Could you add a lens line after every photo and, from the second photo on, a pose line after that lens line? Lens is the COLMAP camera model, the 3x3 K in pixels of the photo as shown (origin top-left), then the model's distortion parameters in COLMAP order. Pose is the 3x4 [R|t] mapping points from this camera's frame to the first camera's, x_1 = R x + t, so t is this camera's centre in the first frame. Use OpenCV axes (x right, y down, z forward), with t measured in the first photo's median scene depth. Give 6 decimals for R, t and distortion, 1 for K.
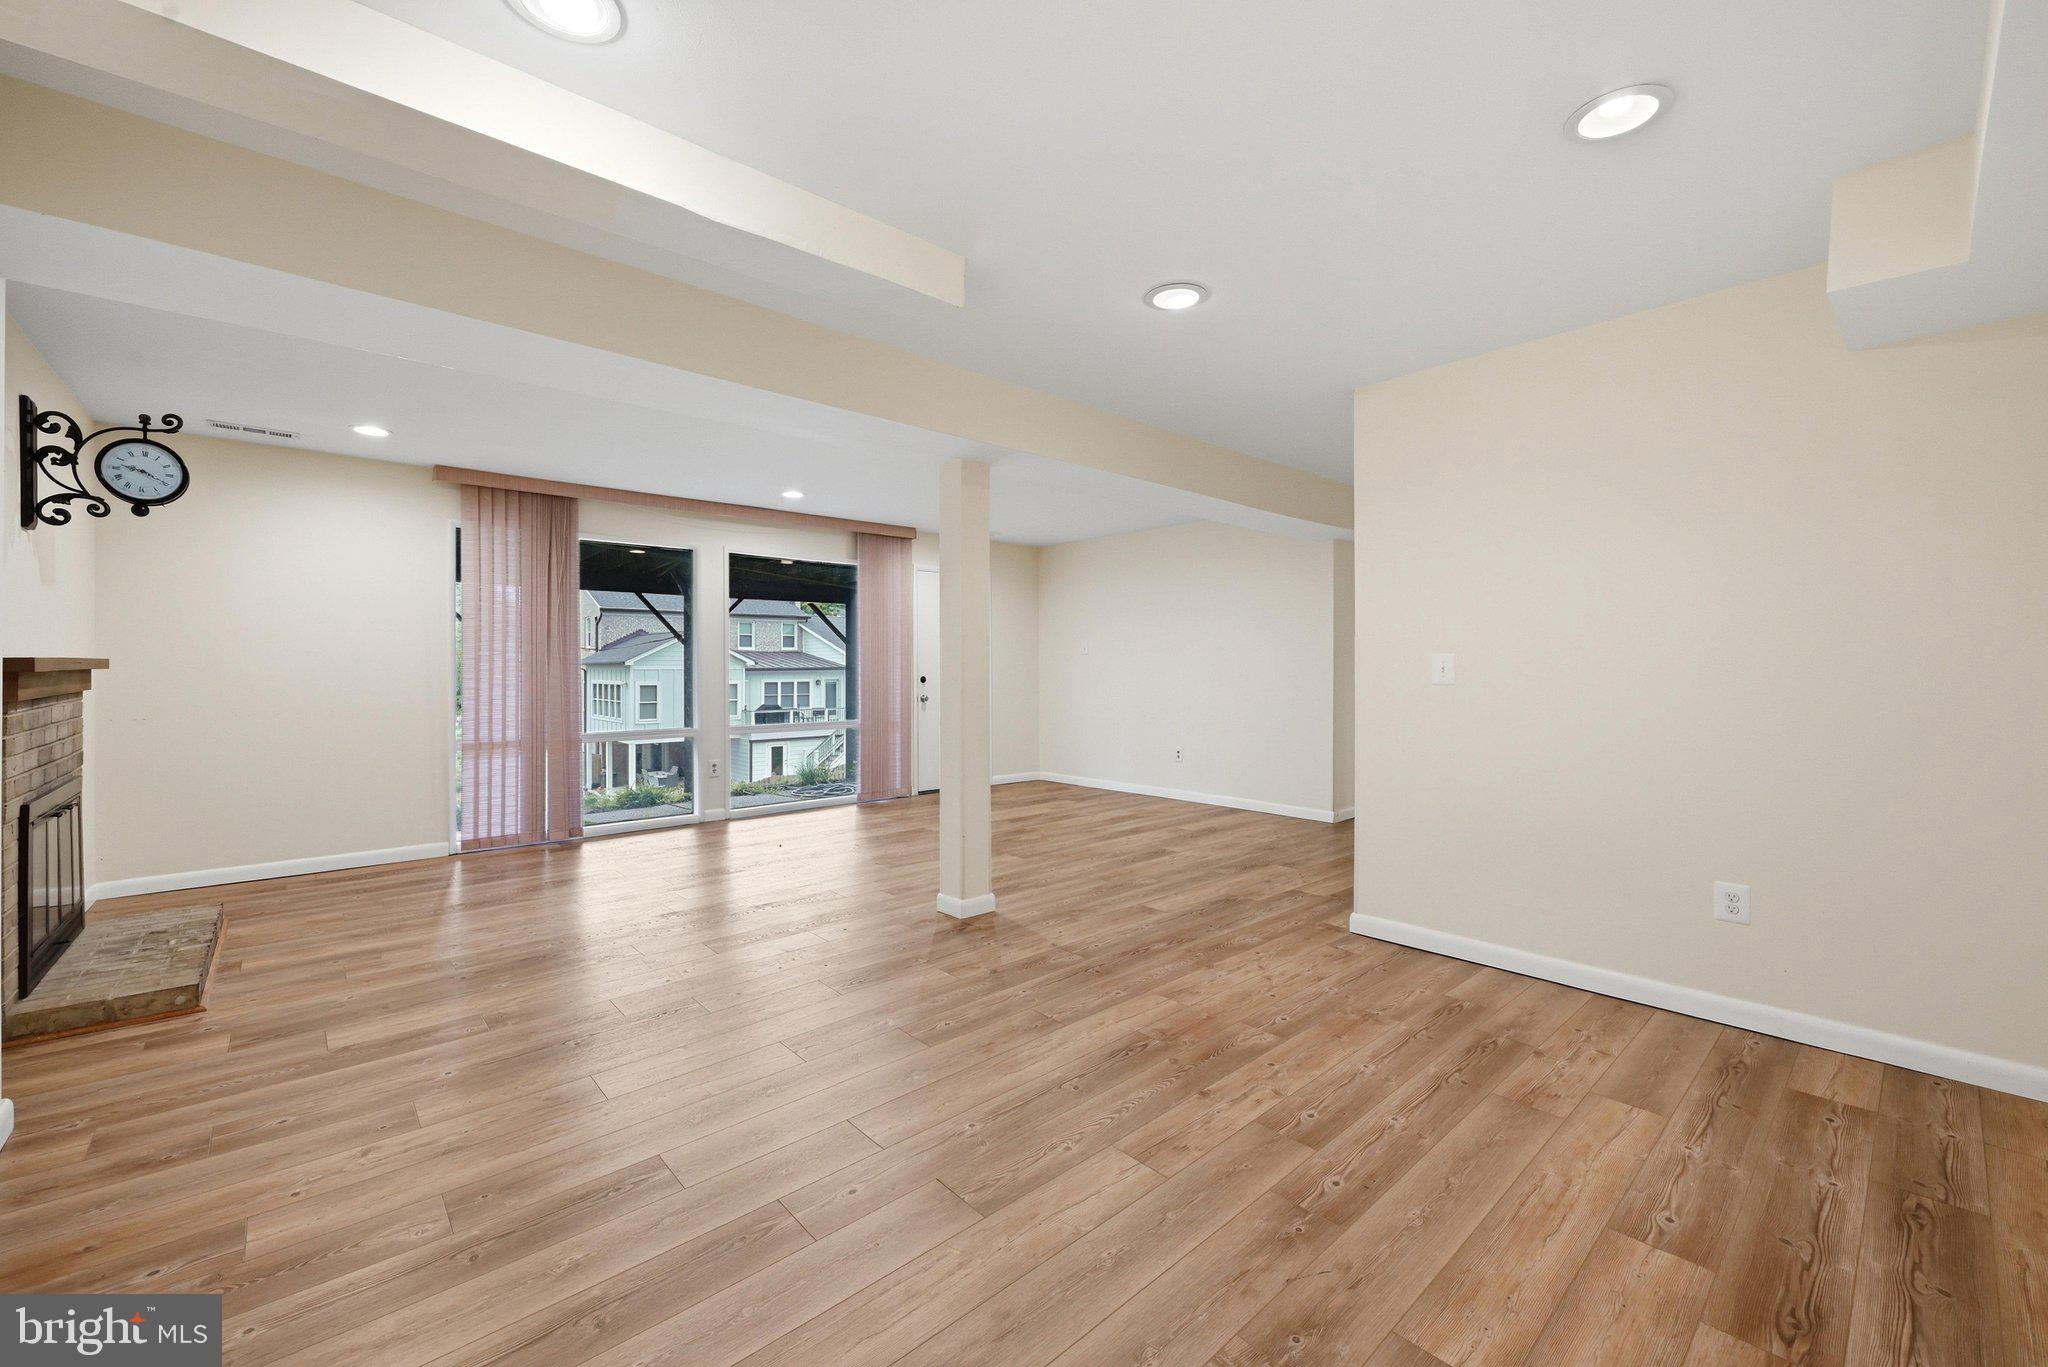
lens RADIAL K [[816.2, 0, 1018.6], [0, 816.2, 666.2], [0, 0, 1]] dist [-0.046759, 0.000015]
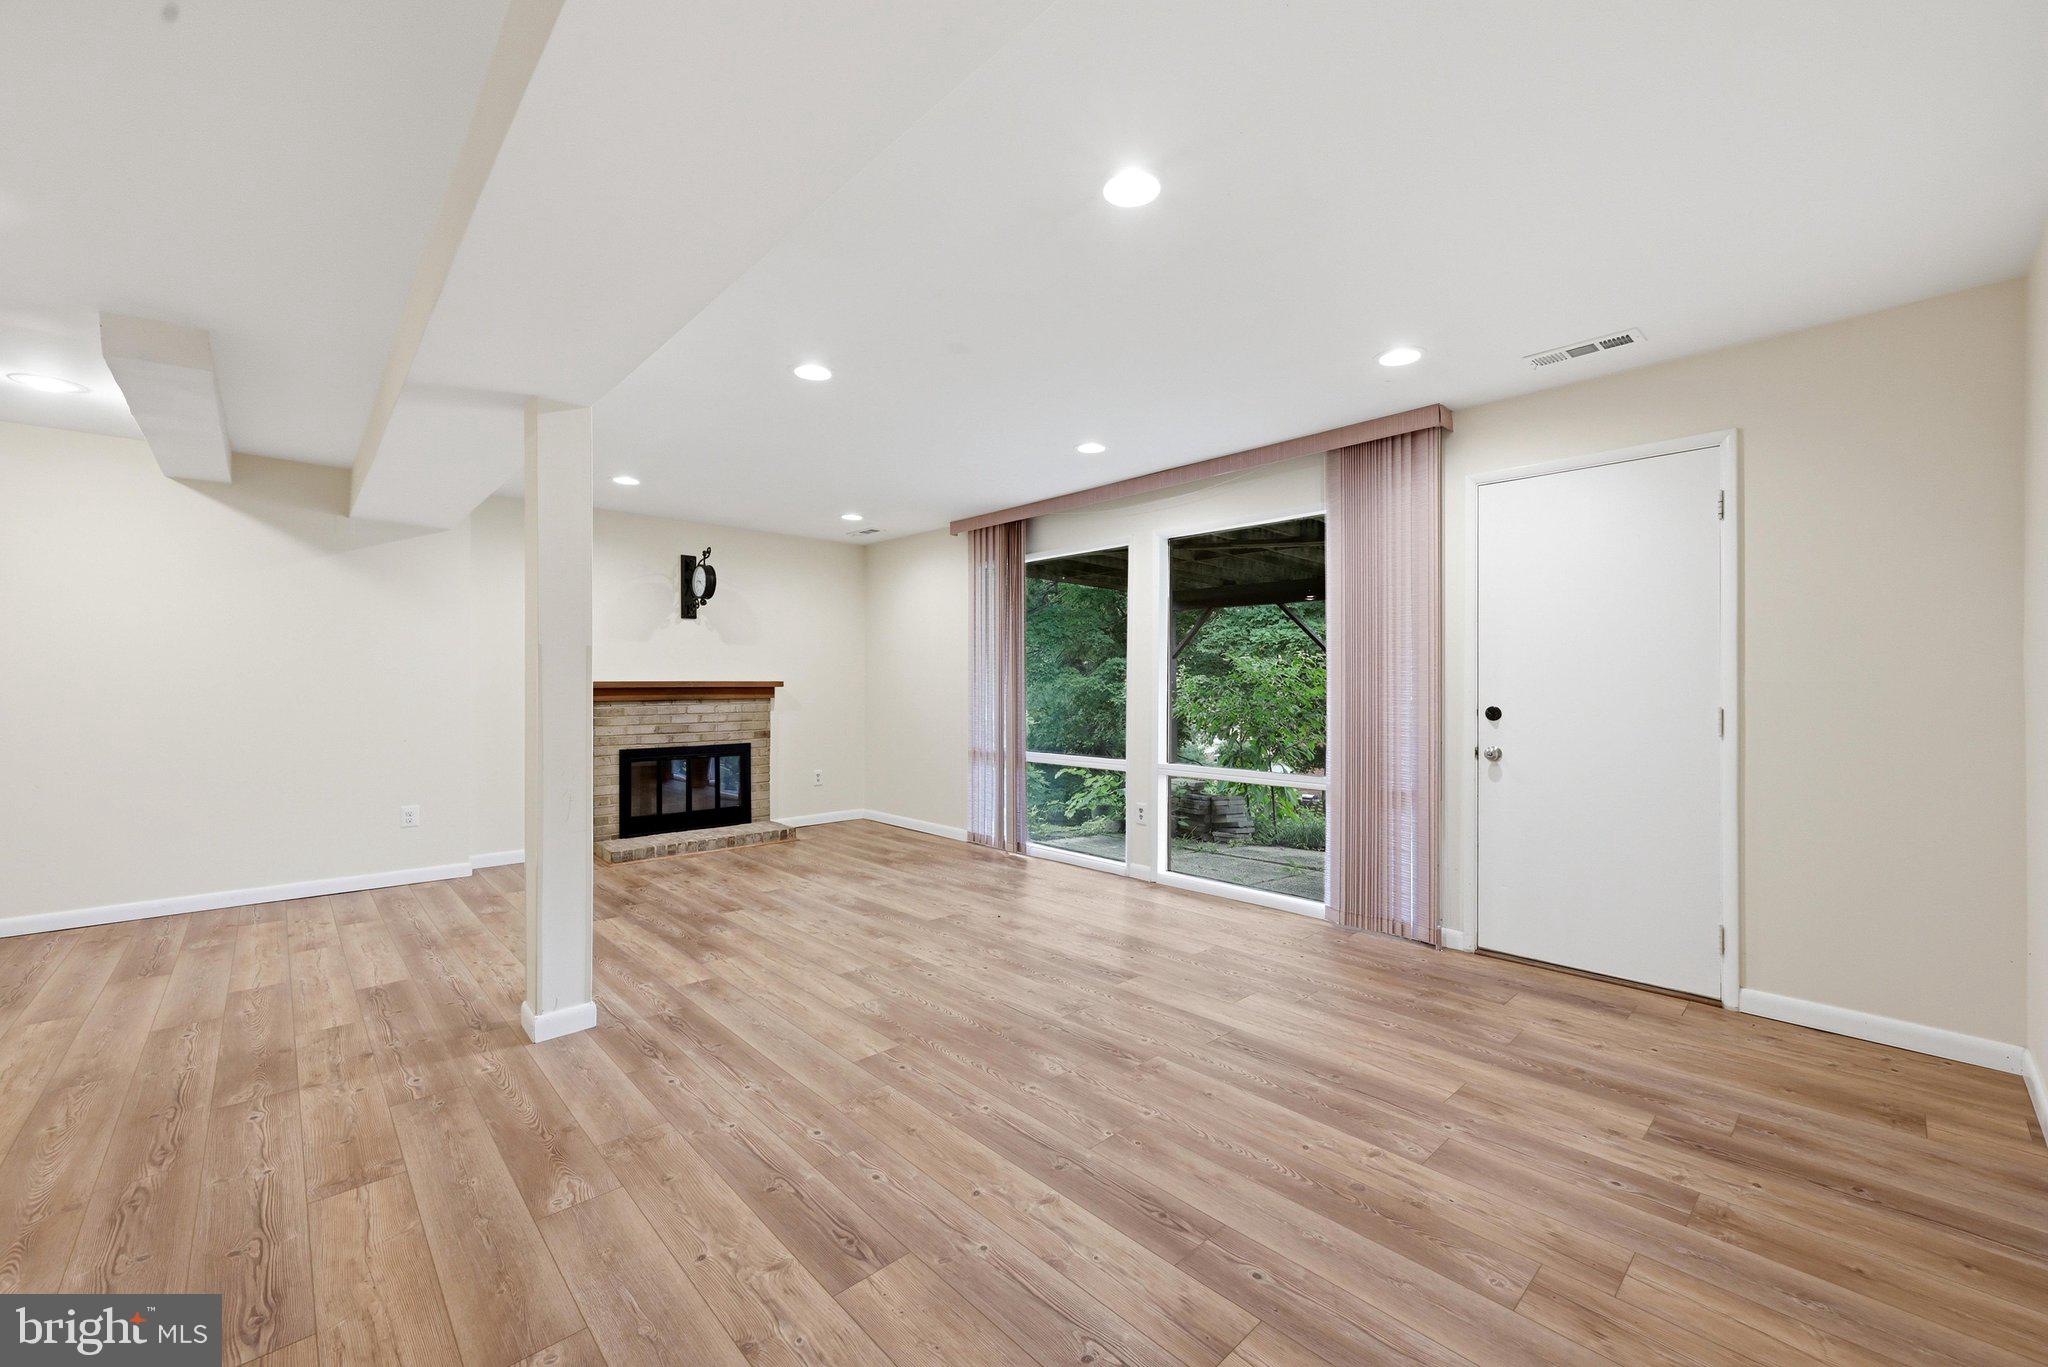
lens RADIAL K [[803.1, 0, 1024.0], [0, 803.1, 683.5], [0, 0, 1]] dist [0.000038, 0.000264]
pose [[0.031354, 0.000614, -0.999508, 0.473375], [0.002697, 0.999996, 0.000699, -0.002929], [0.999505, -0.002717, 0.031352, 0.993755]]
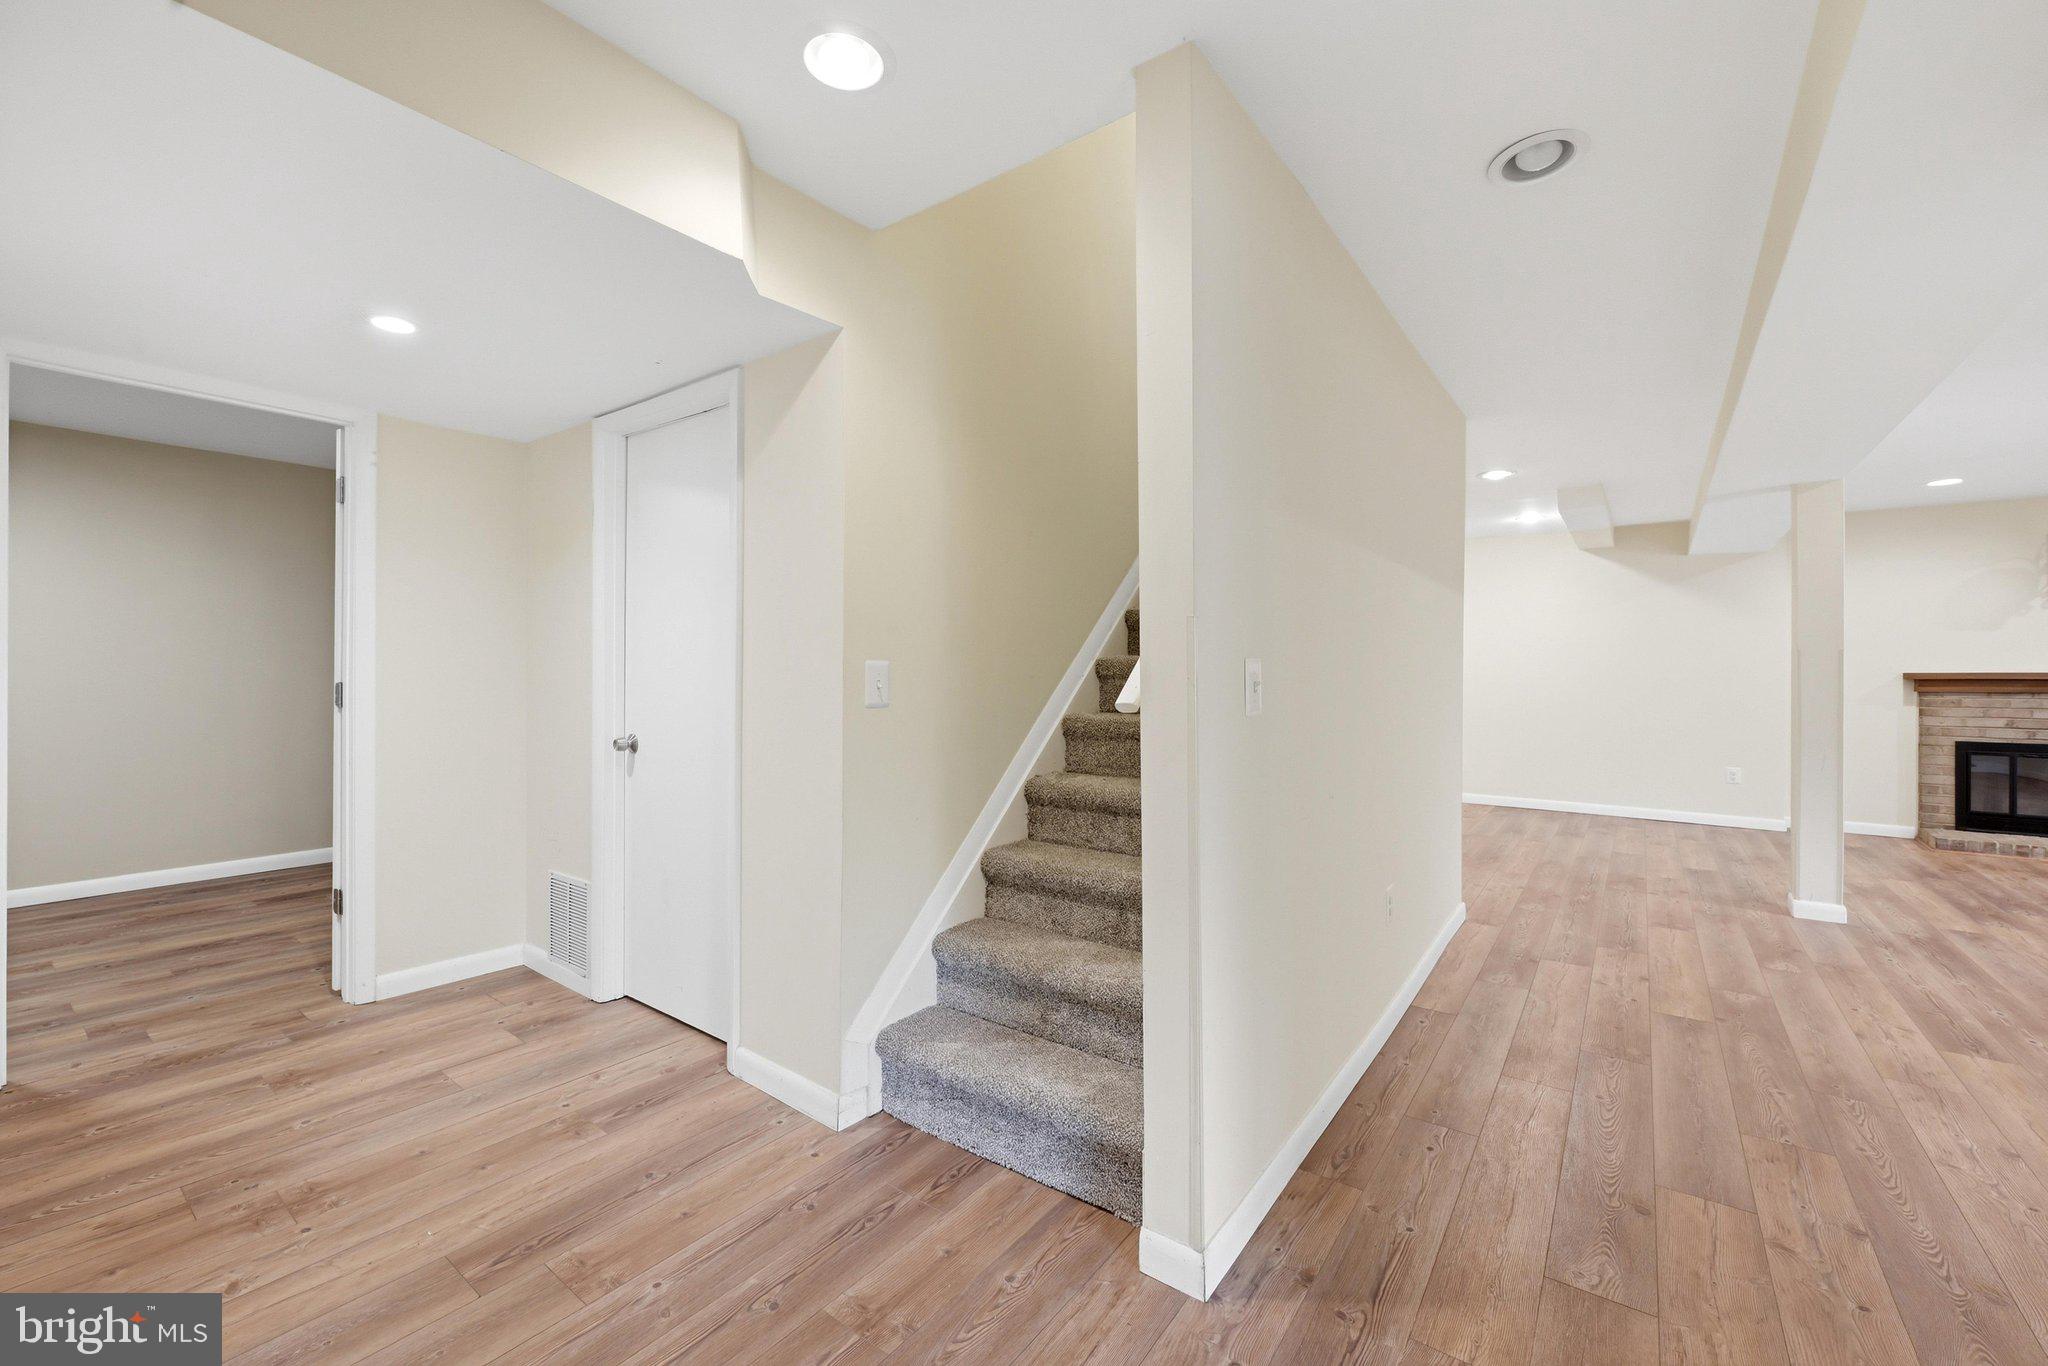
lens RADIAL K [[843.2, 0, 1000.6], [0, 843.2, 671.4], [0, 0, 1]] dist [0.000762, 0.000002]
pose [[-0.980458, 0.000163, -0.196726, 0.826094], [-0.000034, 1.000000, 0.000998, -0.008771], [0.196726, 0.000985, -0.980458, 1.314324]]
